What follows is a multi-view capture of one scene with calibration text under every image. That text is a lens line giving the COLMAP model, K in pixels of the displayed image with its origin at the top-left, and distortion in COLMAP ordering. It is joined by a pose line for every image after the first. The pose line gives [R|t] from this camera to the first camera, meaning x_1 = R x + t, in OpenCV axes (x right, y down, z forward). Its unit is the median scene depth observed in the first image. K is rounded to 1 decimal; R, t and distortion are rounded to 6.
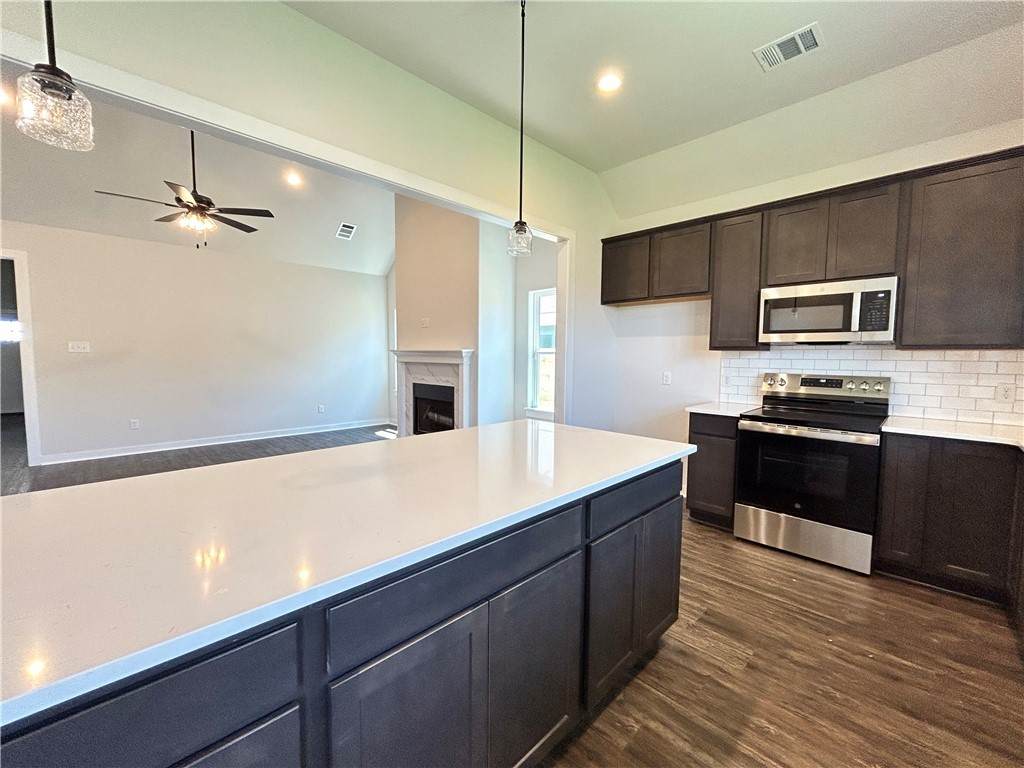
lens RADIAL K [[415.6, 0, 516.7], [0, 415.6, 384.9], [0, 0, 1]] dist [-0.003054, -0.000217]
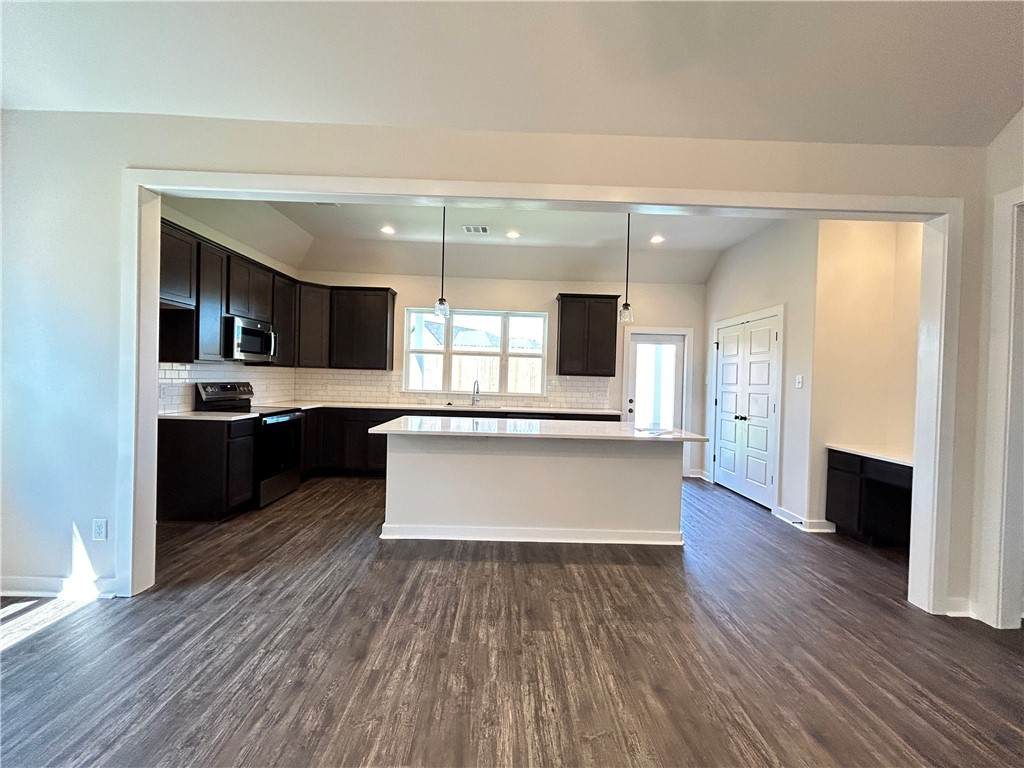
lens RADIAL K [[415.6, 0, 509.4], [0, 415.6, 381.0], [0, 0, 1]] dist [-0.003054, -0.000217]
pose [[-0.711293, -0.034392, 0.702053, -1.090199], [0.014190, 0.997896, 0.063262, -0.122544], [-0.702752, 0.054960, -0.709309, 1.577943]]
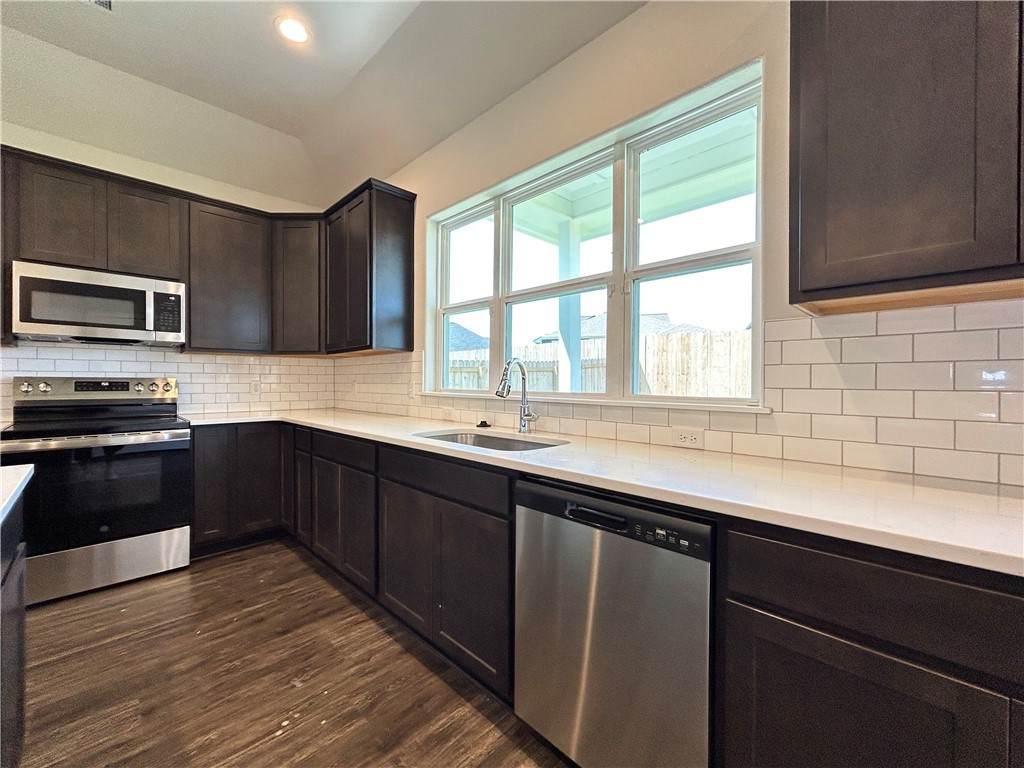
lens RADIAL K [[415.6, 0, 508.3], [0, 415.6, 385.9], [0, 0, 1]] dist [-0.003054, -0.000217]
pose [[-0.007182, -0.018070, 0.999811, -0.183995], [0.066776, 0.997596, 0.018510, 0.042747], [-0.997742, 0.066896, -0.005958, 0.171900]]
